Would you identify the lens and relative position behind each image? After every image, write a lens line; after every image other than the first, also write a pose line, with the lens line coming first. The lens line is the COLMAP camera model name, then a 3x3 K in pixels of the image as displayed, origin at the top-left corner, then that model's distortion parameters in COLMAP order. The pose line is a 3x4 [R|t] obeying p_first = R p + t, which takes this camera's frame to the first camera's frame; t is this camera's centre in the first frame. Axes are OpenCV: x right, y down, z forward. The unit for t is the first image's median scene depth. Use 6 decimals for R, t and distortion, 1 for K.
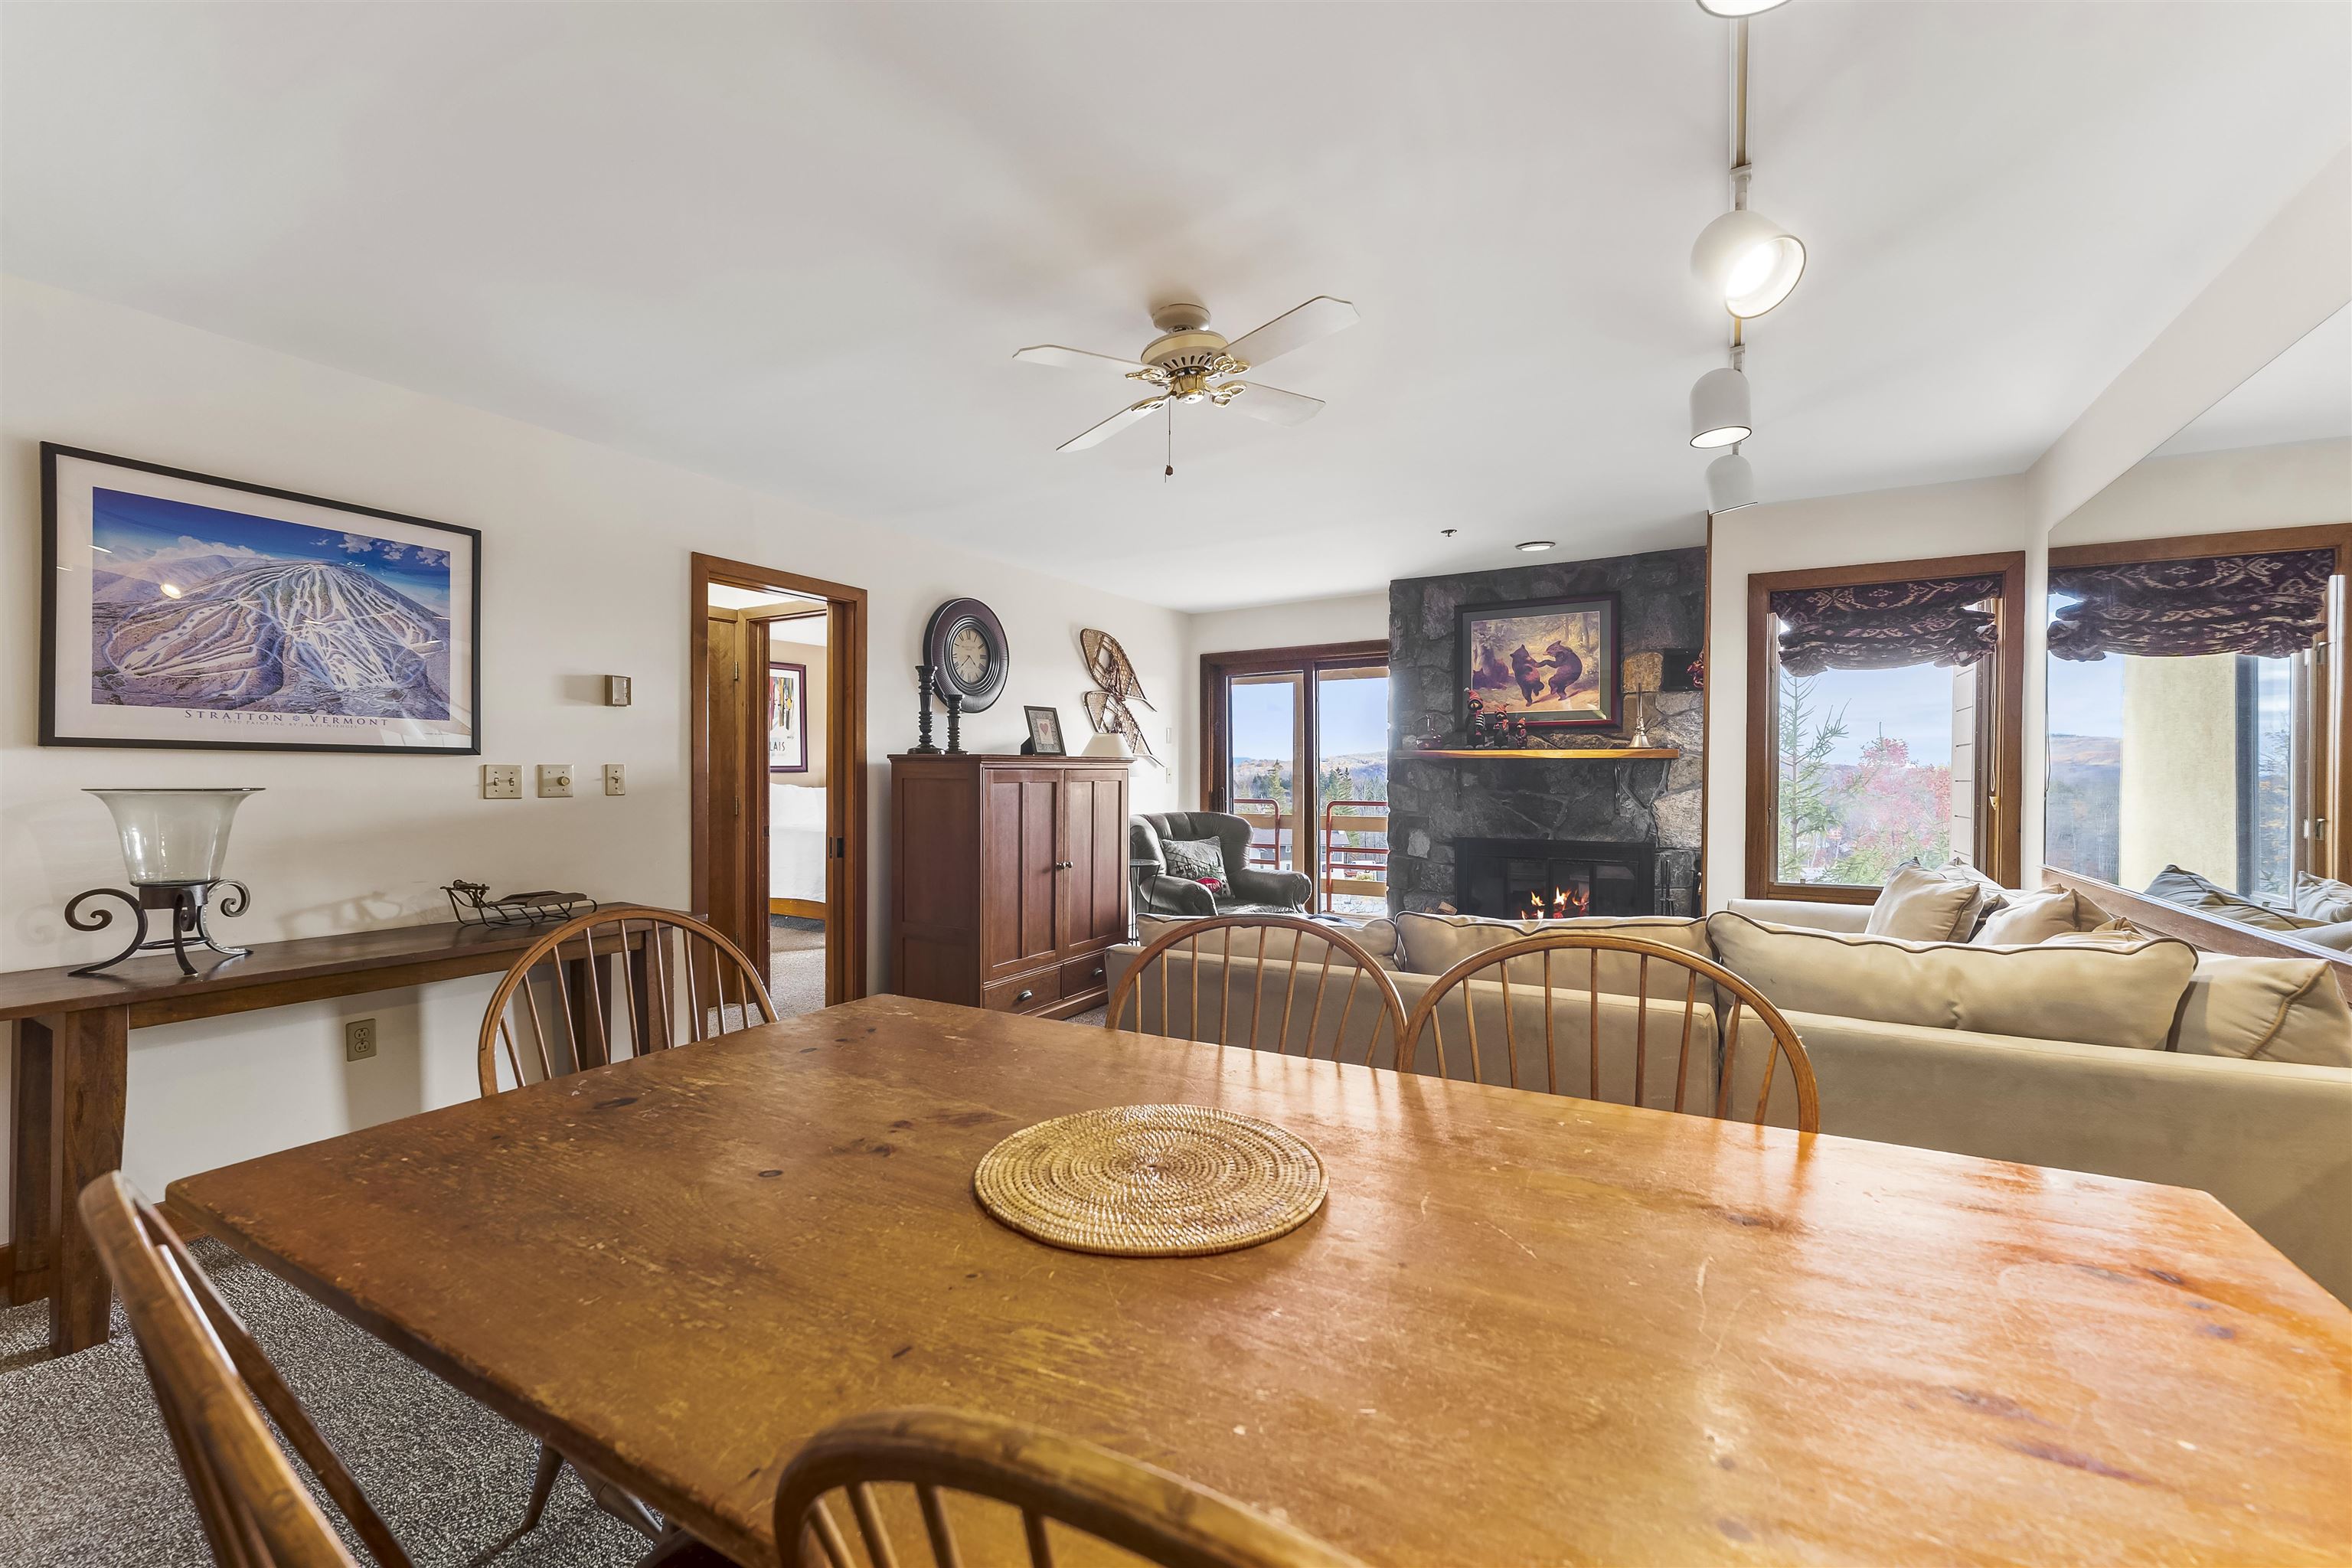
lens RADIAL K [[955.9, 0, 1180.8], [0, 955.9, 776.2], [0, 0, 1]] dist [0.001044, 0.000186]
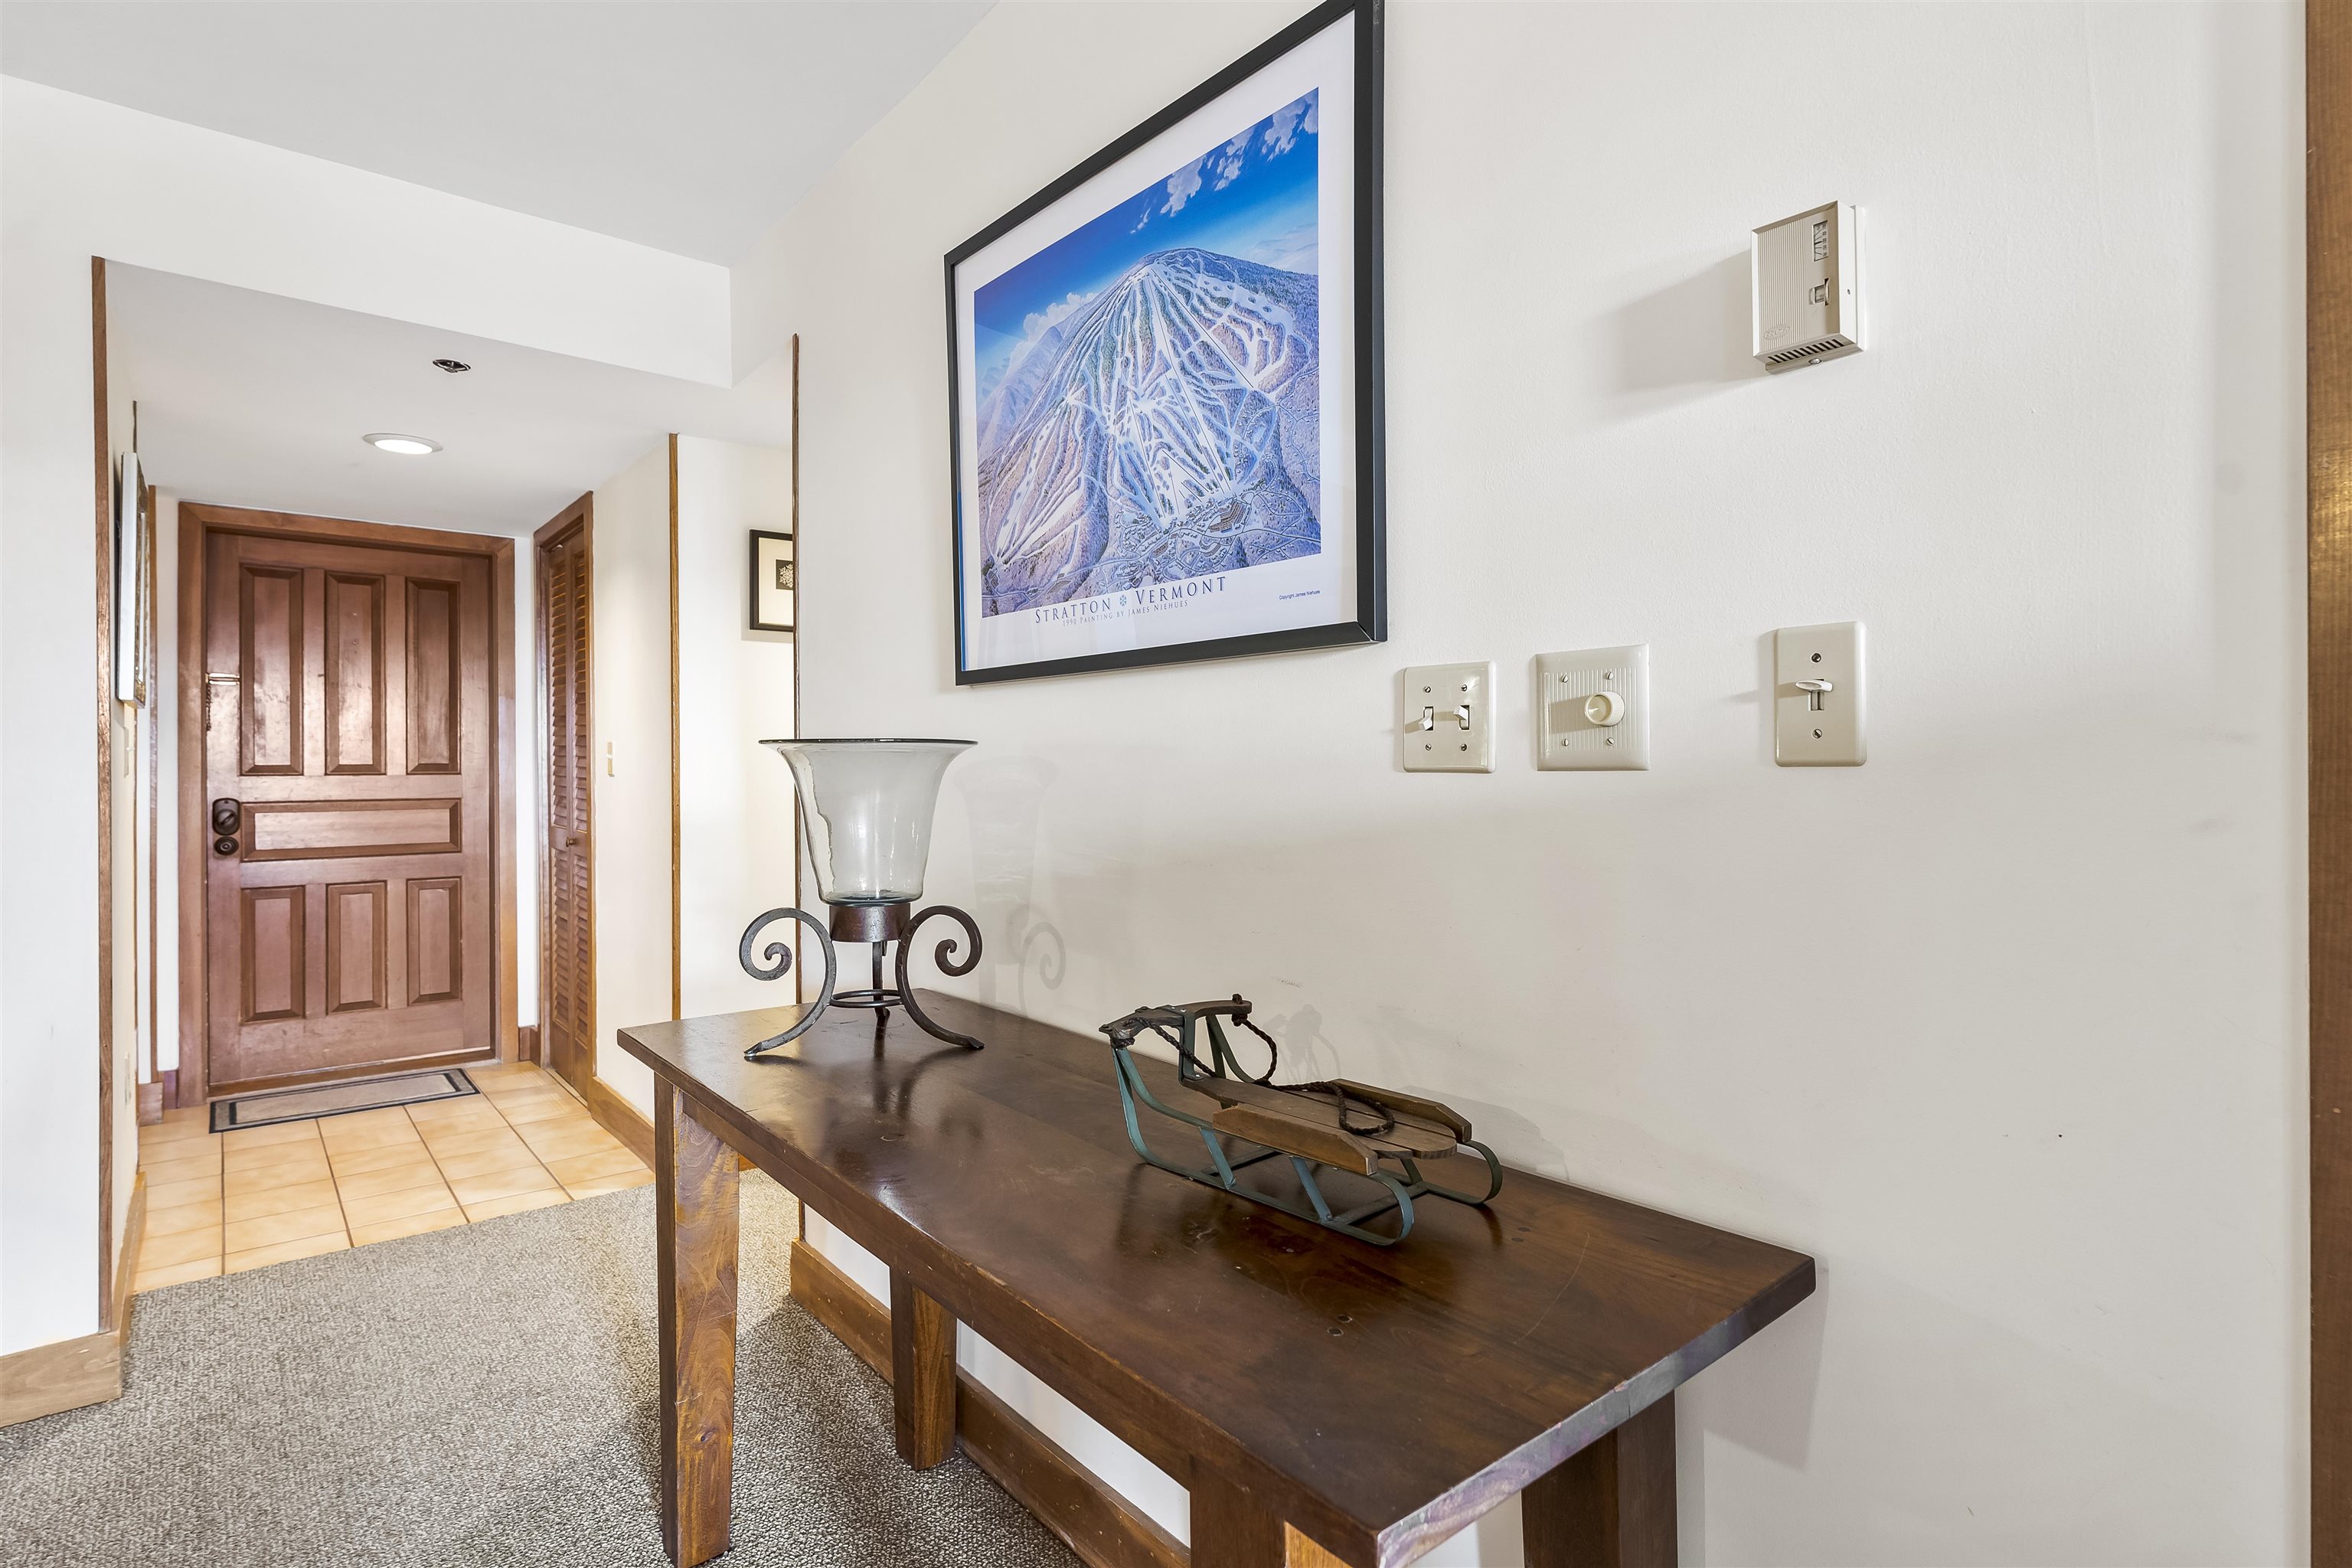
lens RADIAL K [[1161.1, 0, 1185.3], [0, 1161.1, 770.5], [0, 0, 1]] dist [0.000182, 0.000148]
pose [[-0.350790, 0.000050, -0.936454, -0.369163], [-0.000742, 1.000000, 0.000332, 0.026284], [0.936454, 0.000812, -0.350790, 1.218735]]
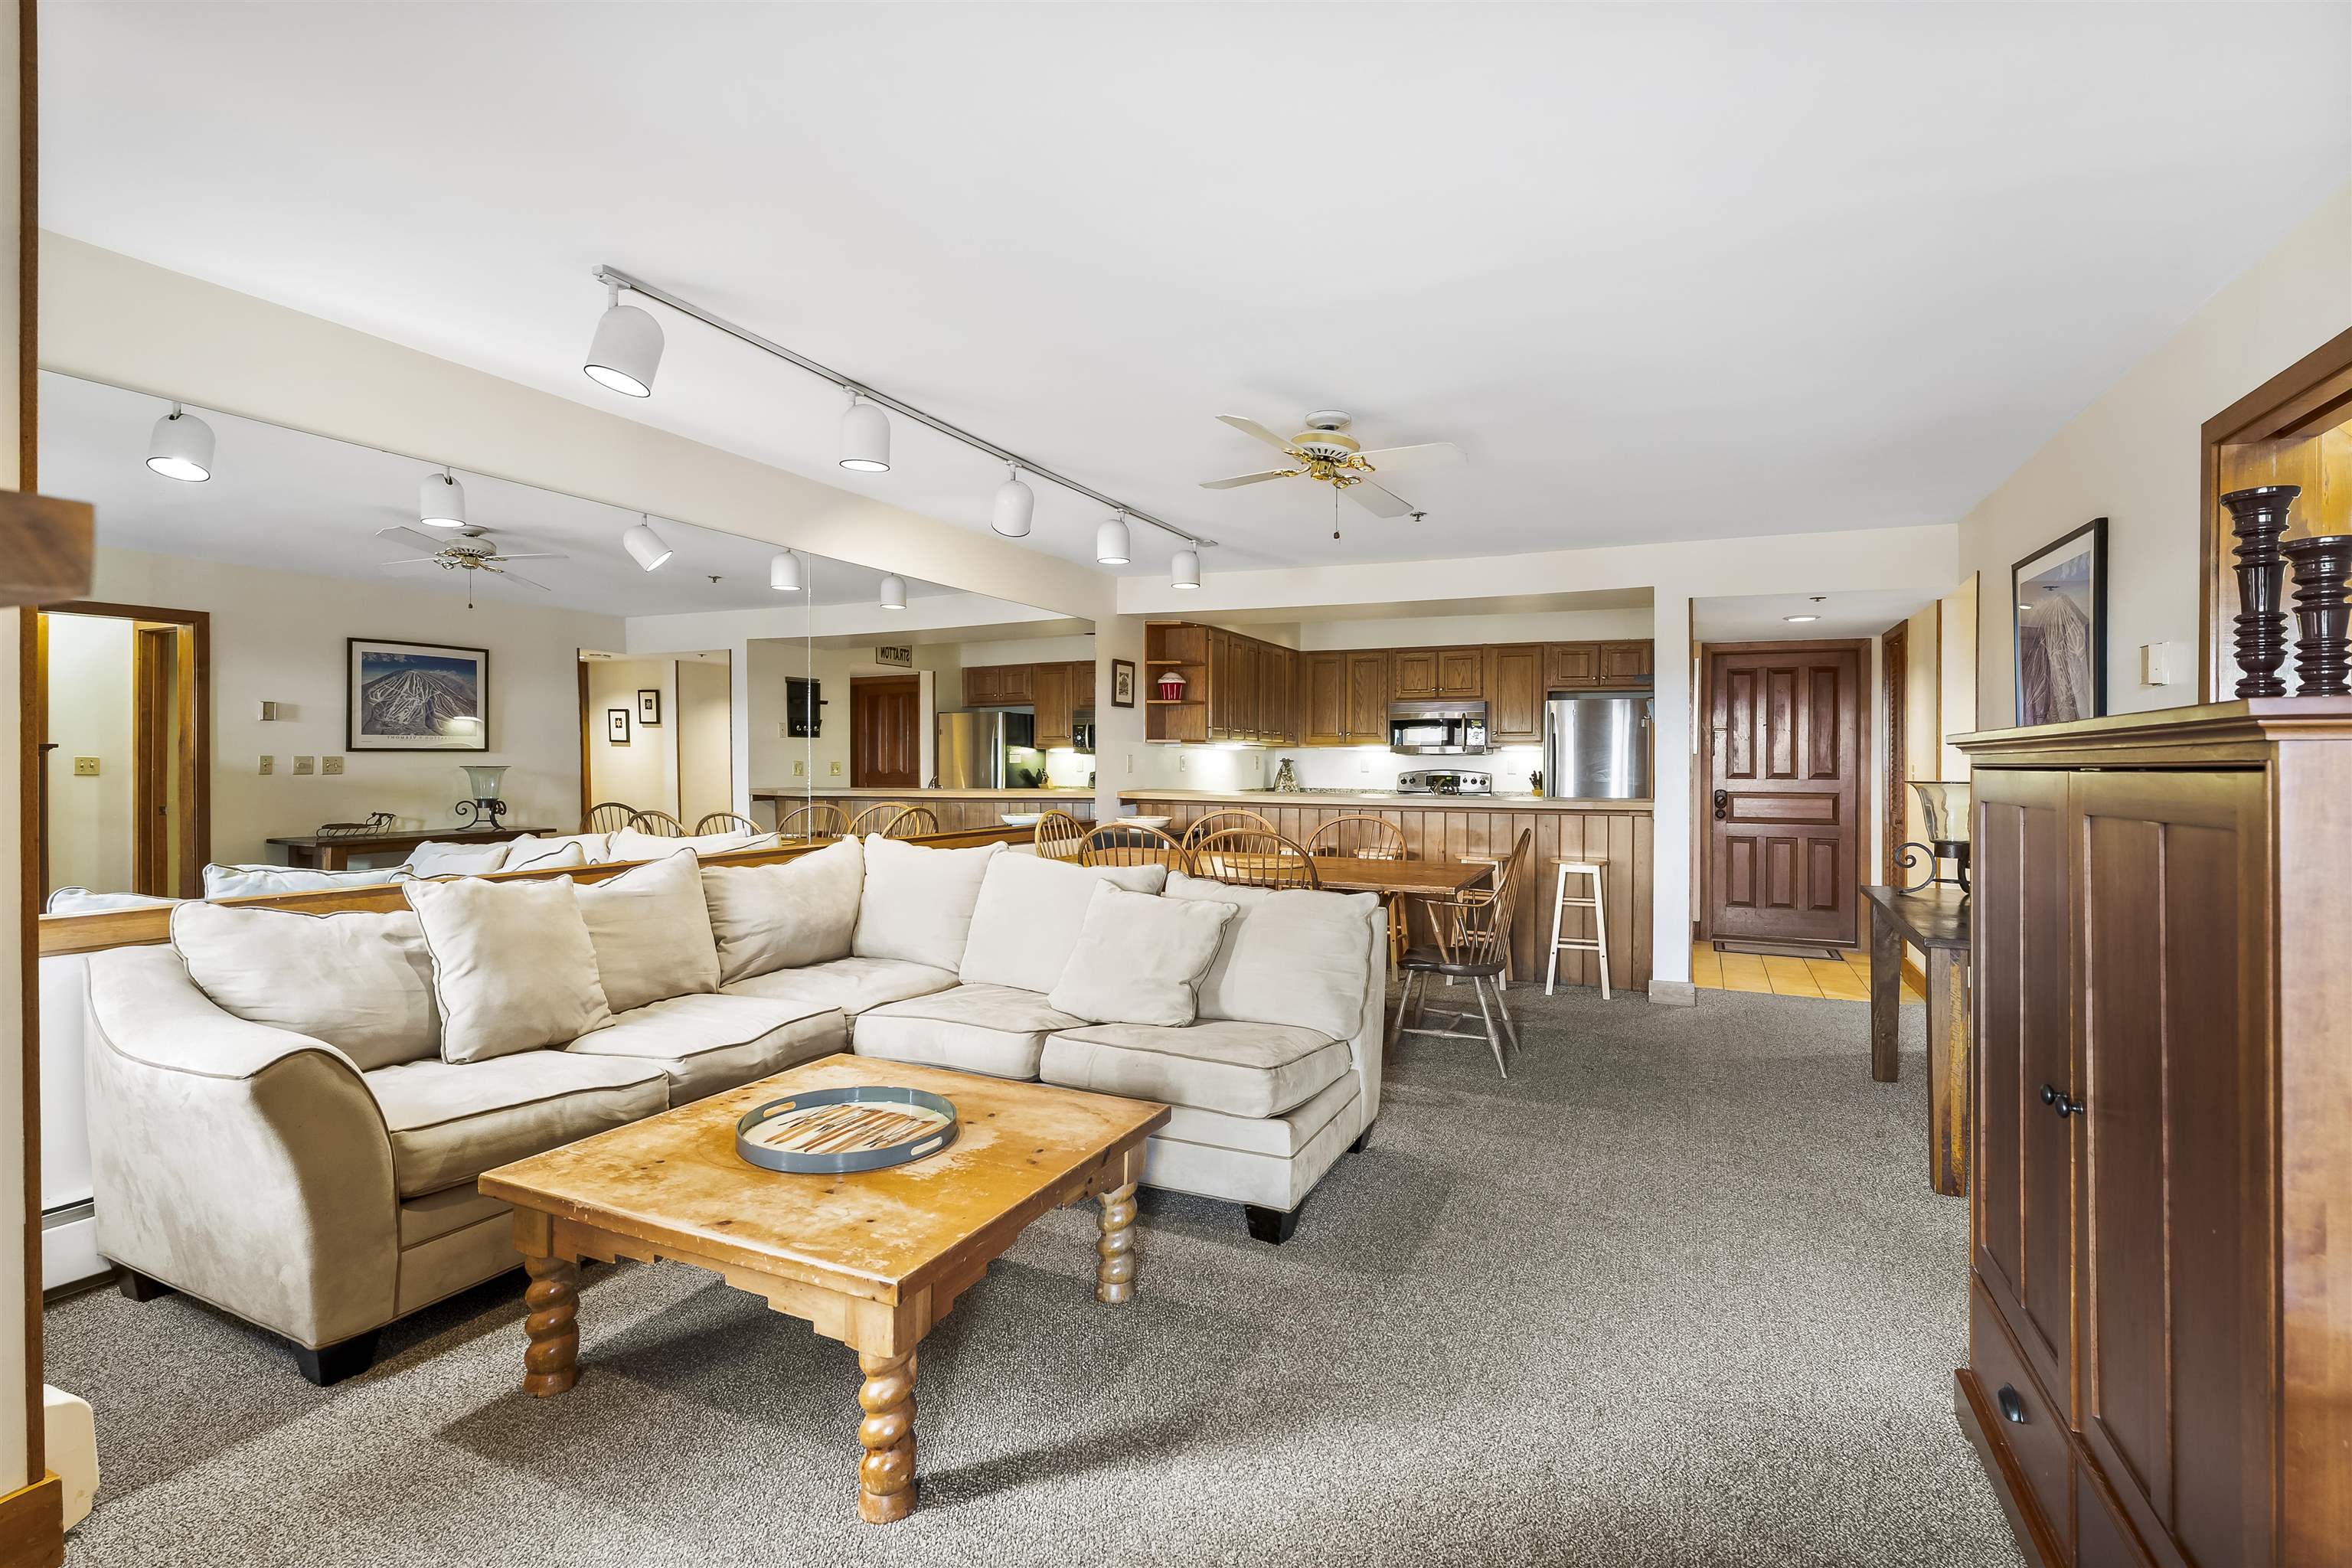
lens RADIAL K [[1089.5, 0, 1181.0], [0, 1089.5, 767.0], [0, 0, 1]] dist [-0.002459, -0.000073]
pose [[-0.996995, -0.003517, -0.077384, 0.291656], [-0.004394, 0.999928, 0.011163, -0.022500], [0.077339, 0.011469, -0.996939, 2.262751]]
